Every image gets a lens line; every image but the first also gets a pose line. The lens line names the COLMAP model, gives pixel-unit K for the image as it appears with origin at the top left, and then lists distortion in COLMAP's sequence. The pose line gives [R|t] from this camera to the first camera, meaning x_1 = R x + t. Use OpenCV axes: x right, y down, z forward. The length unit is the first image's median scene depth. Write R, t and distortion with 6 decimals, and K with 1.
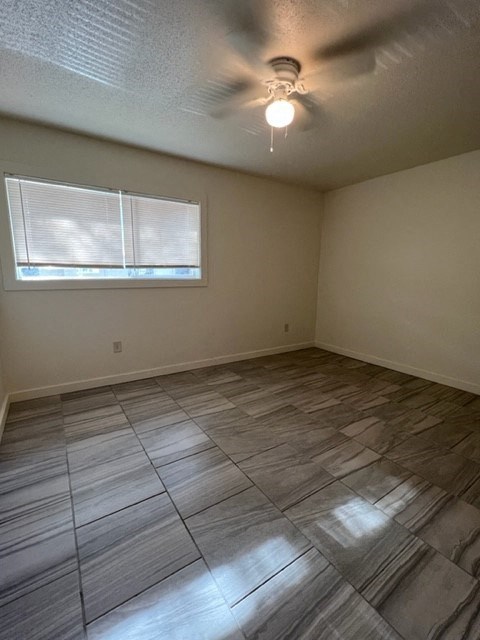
lens RADIAL K [[282.6, 0, 240.4], [0, 282.6, 320.3], [0, 0, 1]] dist [-0.002021, -0.000996]
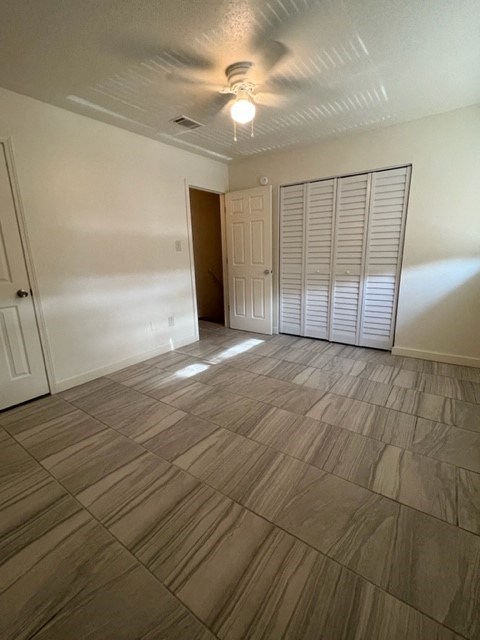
lens RADIAL K [[282.6, 0, 238.1], [0, 282.6, 318.1], [0, 0, 1]] dist [-0.002021, -0.000996]
pose [[-0.934965, 0.095119, -0.341748, 0.435035], [-0.047250, 0.921404, 0.385723, -0.271403], [0.351578, 0.376786, -0.856986, 1.577856]]
